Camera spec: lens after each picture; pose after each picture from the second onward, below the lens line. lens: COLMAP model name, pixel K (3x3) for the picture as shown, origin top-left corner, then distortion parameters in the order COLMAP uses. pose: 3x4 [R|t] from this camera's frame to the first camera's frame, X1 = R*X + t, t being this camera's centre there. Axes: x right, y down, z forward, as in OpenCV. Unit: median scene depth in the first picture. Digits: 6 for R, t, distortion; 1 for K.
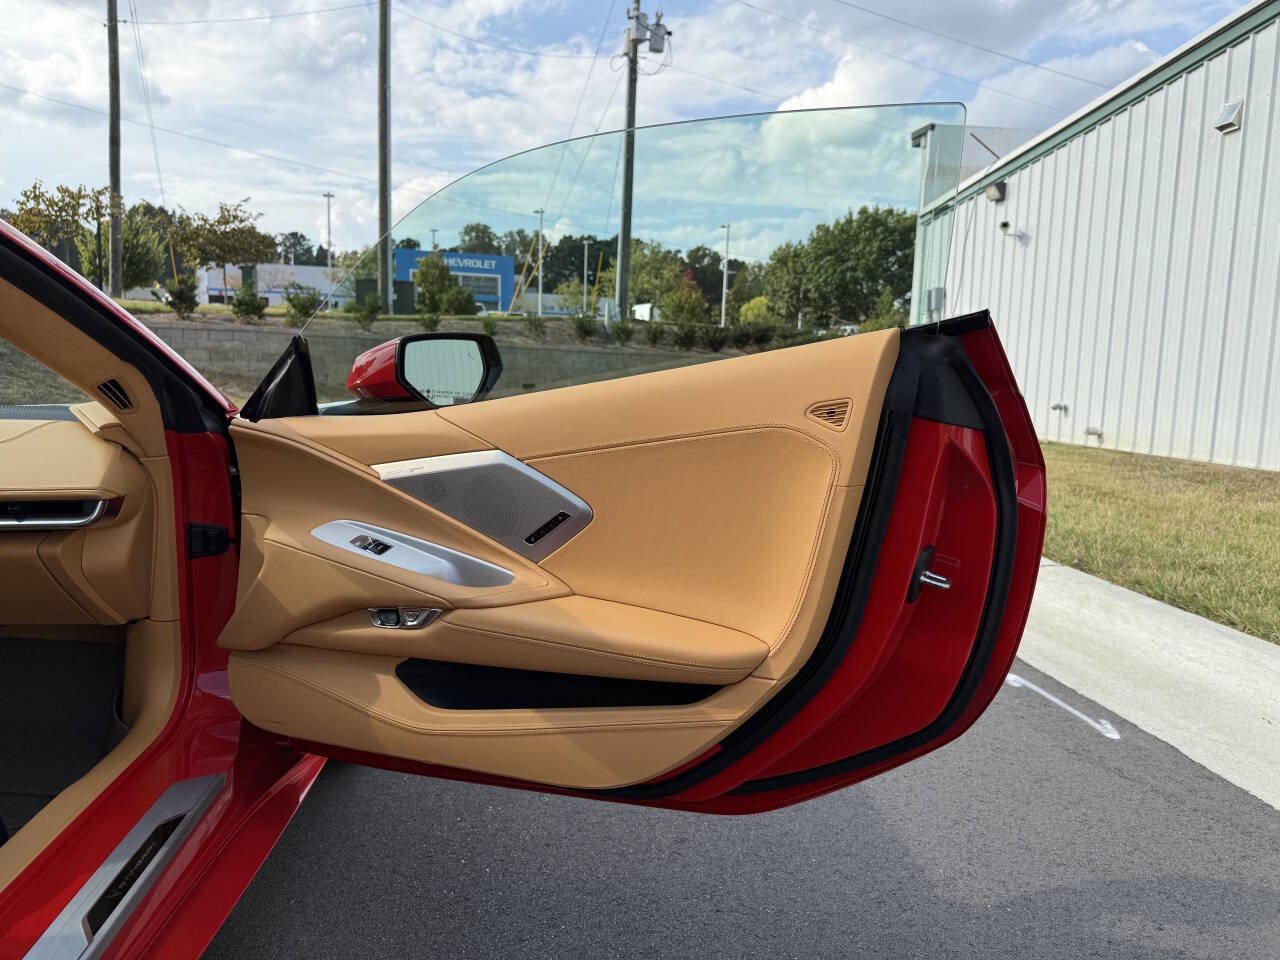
lens RADIAL K [[899.9, 0, 680.6], [0, 899.9, 485.1], [0, 0, 1]] dist [0.041819, -0.050571]
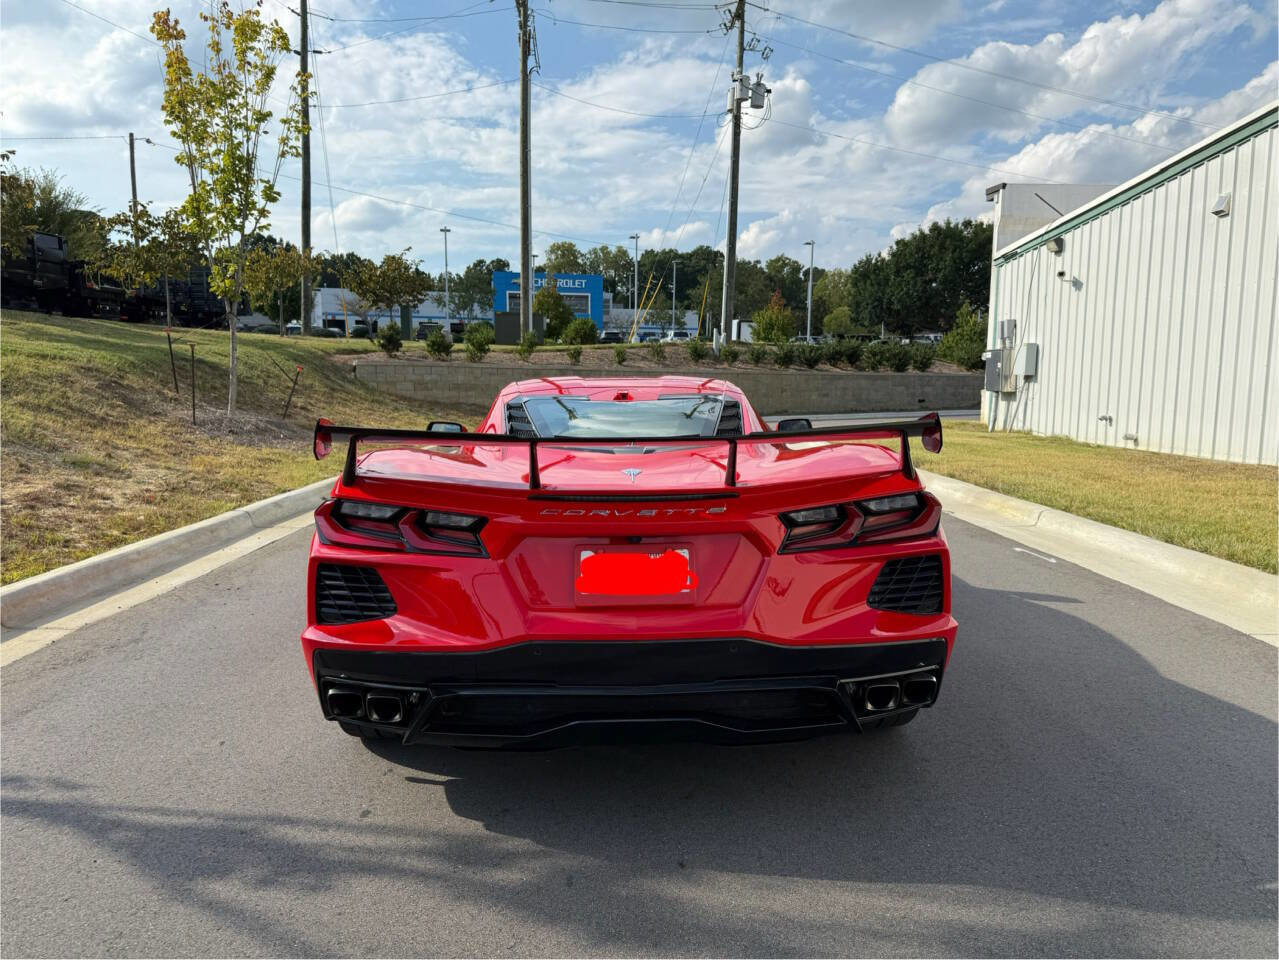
lens RADIAL K [[914.6, 0, 641.9], [0, 914.6, 503.7], [0, 0, 1]] dist [0.006948, -0.042068]
pose [[0.992602, -0.006530, -0.121241, -0.037598], [0.007905, 0.999910, 0.010866, 0.007793], [0.121159, -0.011744, 0.992564, -0.182235]]
